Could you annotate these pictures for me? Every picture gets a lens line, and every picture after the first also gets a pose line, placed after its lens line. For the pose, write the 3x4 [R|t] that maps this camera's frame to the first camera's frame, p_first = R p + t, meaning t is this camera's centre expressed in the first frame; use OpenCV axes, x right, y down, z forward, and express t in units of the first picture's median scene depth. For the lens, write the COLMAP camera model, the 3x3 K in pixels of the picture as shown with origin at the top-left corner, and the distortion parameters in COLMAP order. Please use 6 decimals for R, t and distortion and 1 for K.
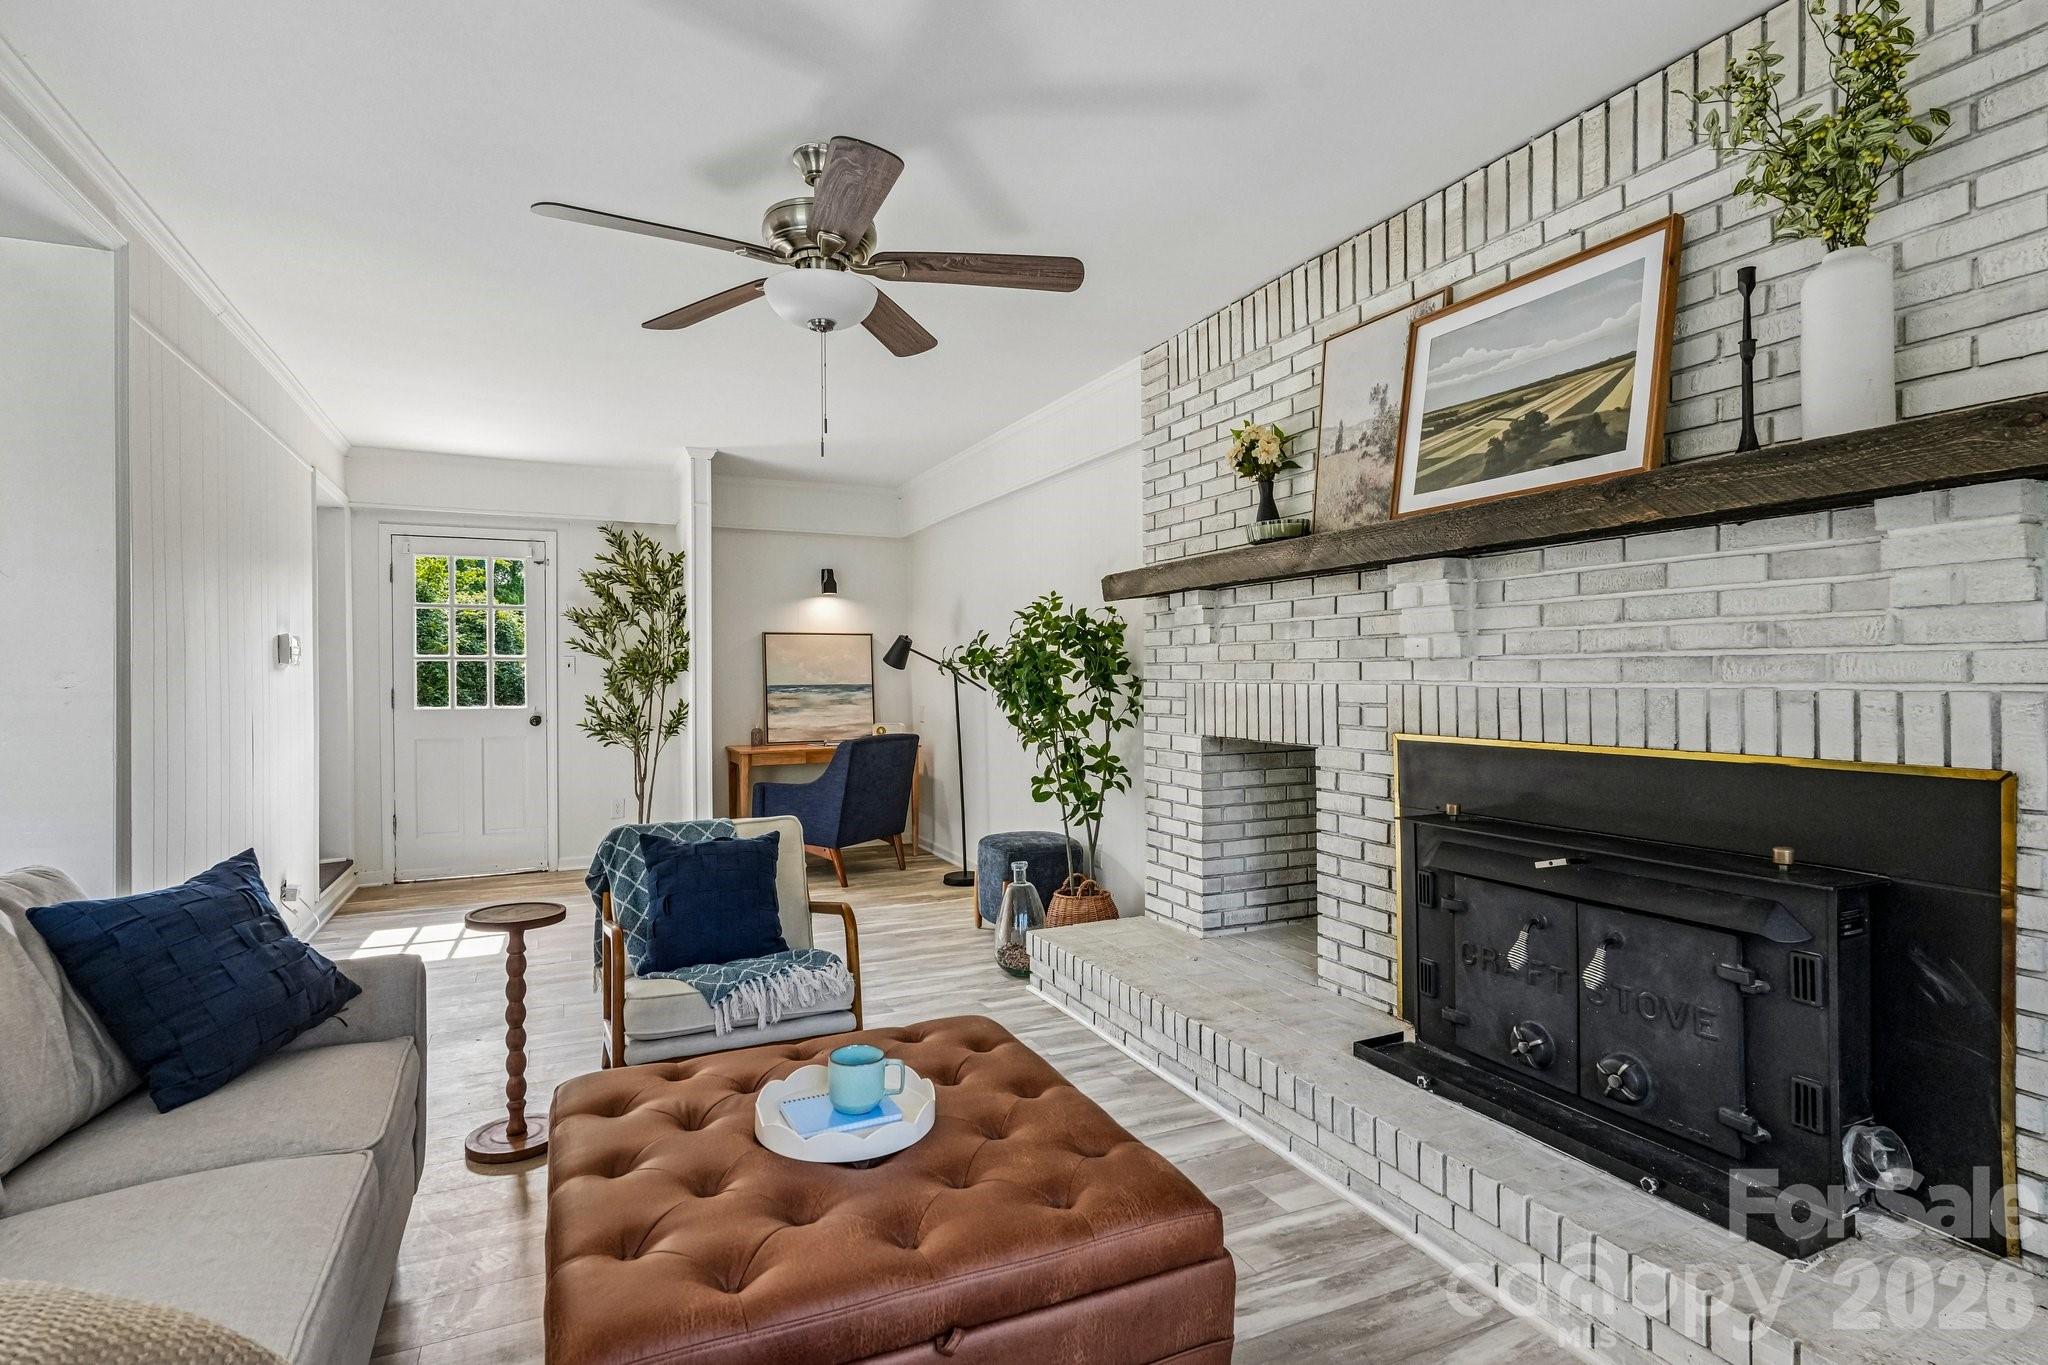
lens RADIAL K [[1007.9, 0, 1027.1], [0, 1007.9, 676.6], [0, 0, 1]] dist [0.001530, 0.000608]
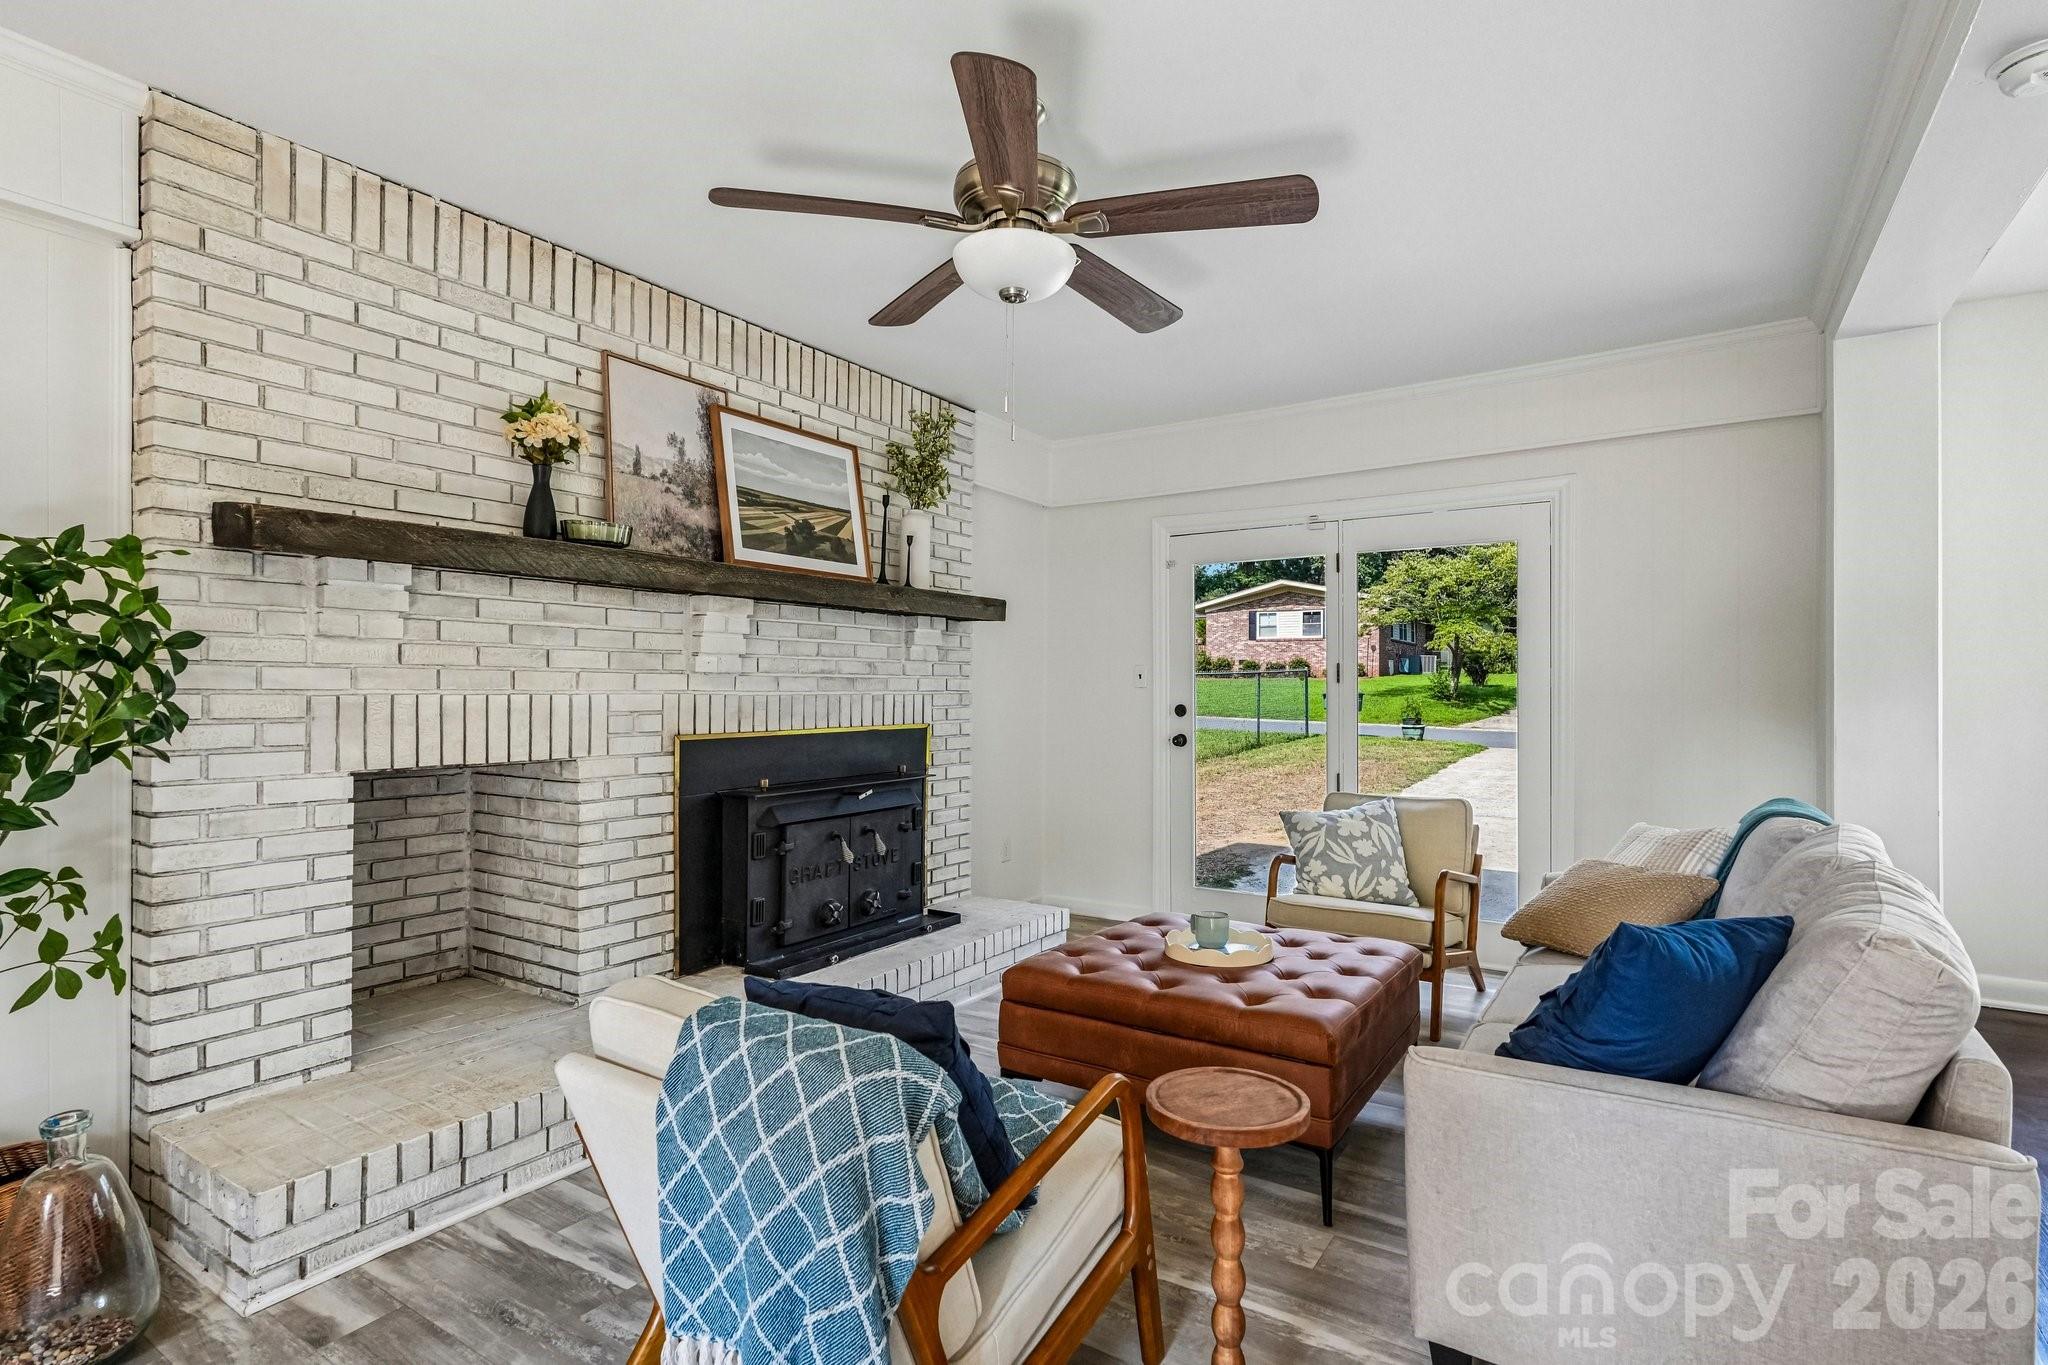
lens RADIAL K [[1007.9, 0, 1026.4], [0, 1007.9, 683.1], [0, 0, 1]] dist [0.001530, 0.000608]
pose [[-0.523894, 0.007364, 0.851752, -0.896405], [-0.000479, 0.999960, -0.008940, 0.005941], [-0.851784, -0.005091, -0.523869, 1.342581]]
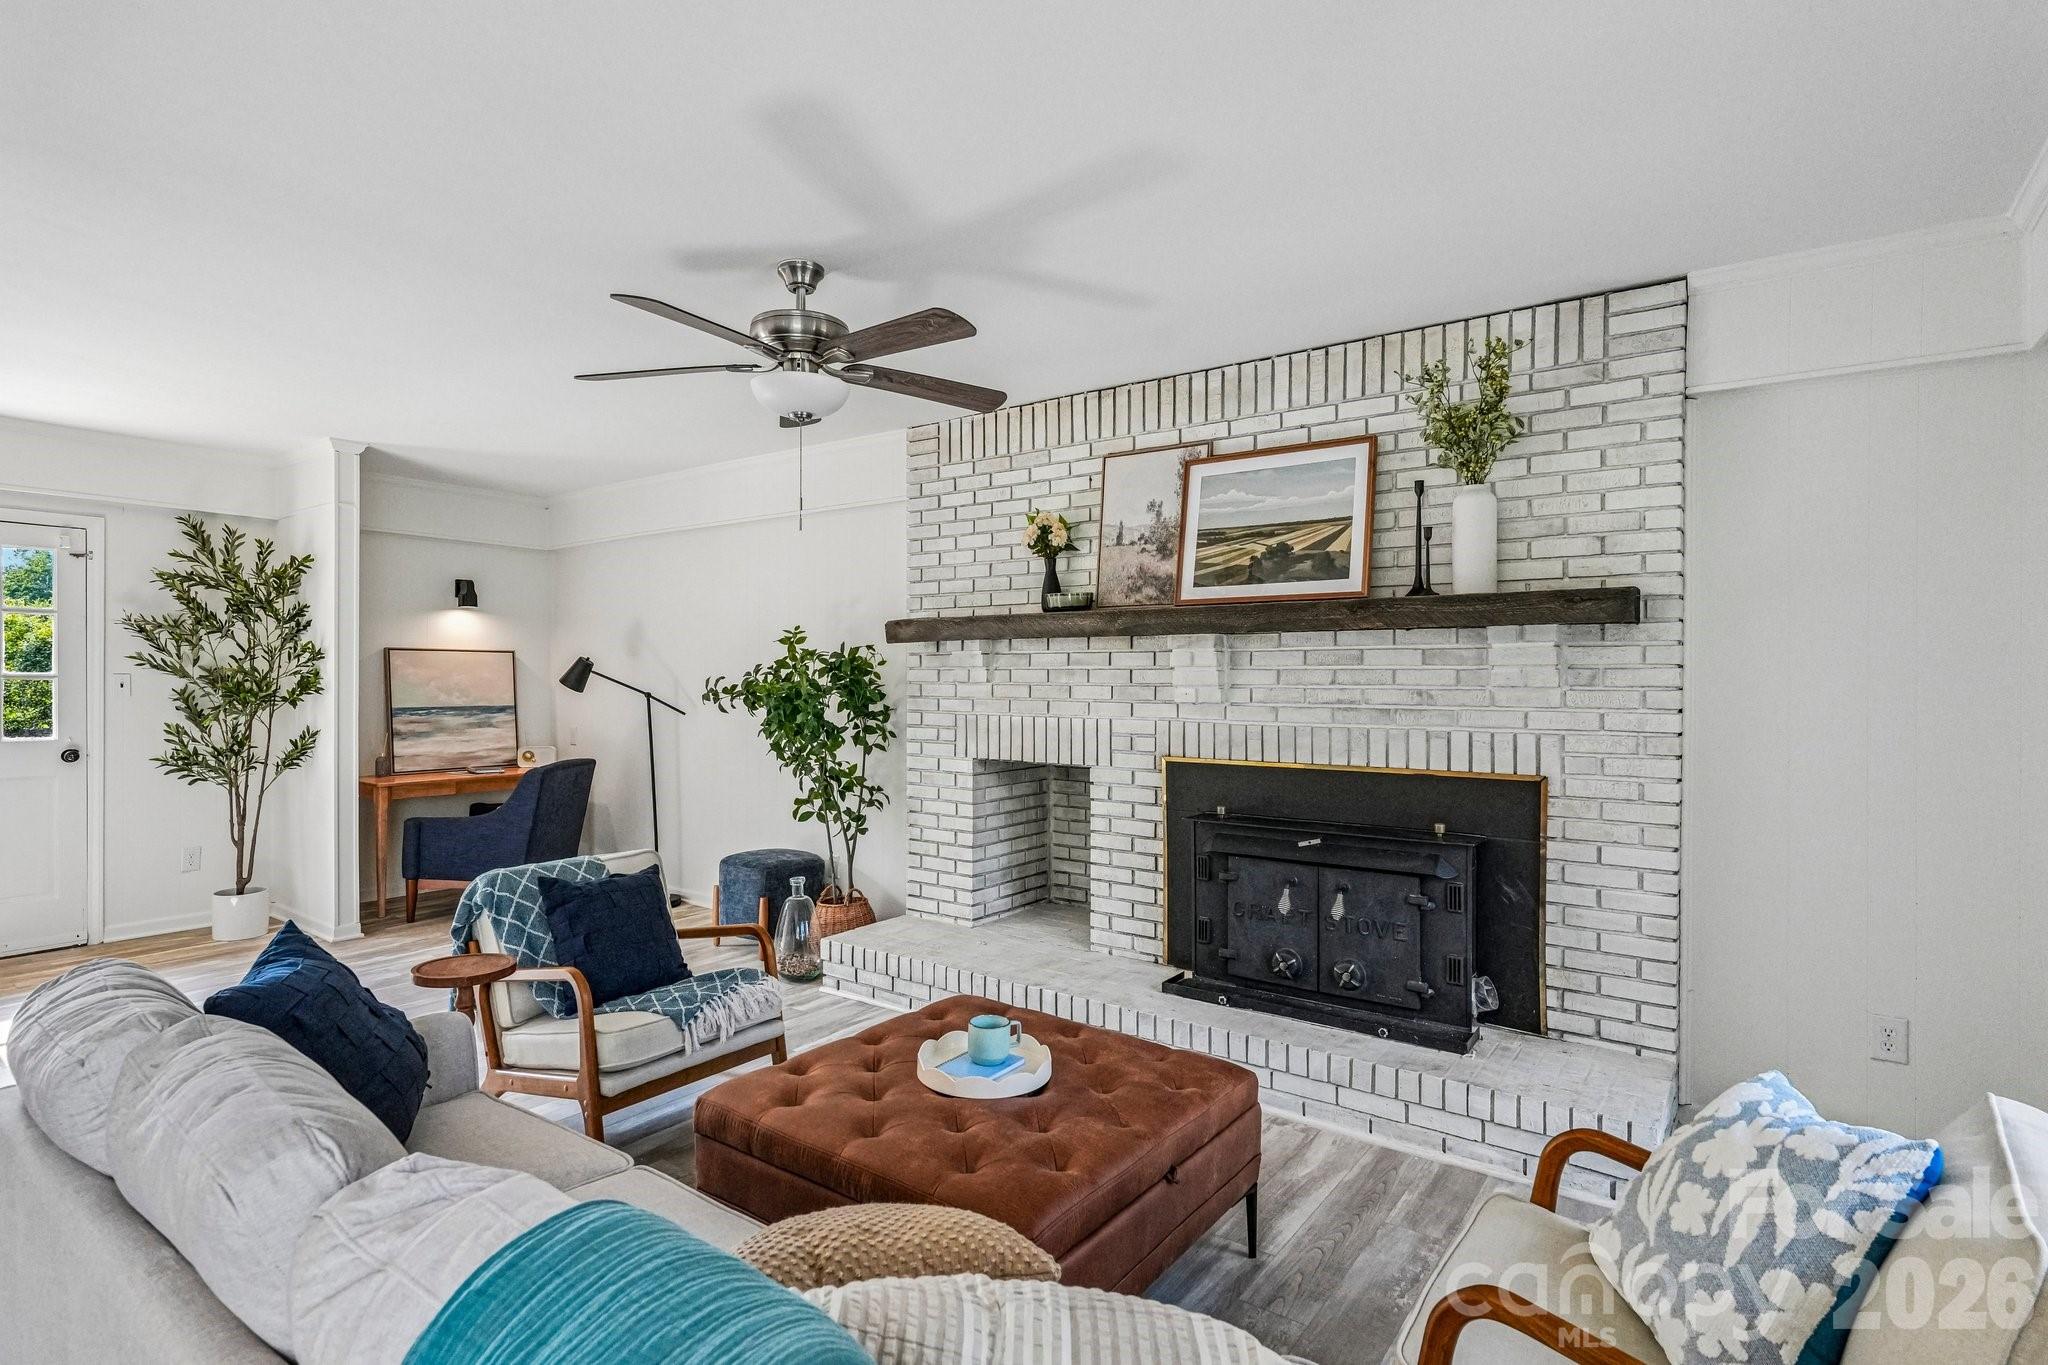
lens RADIAL K [[1007.9, 0, 1024.4], [0, 1007.9, 679.1], [0, 0, 1]] dist [0.001530, 0.000608]
pose [[0.878452, 0.009735, 0.477732, -0.482265], [-0.008687, 0.999953, -0.004403, -0.043492], [-0.477752, -0.000282, 0.878494, -0.117982]]
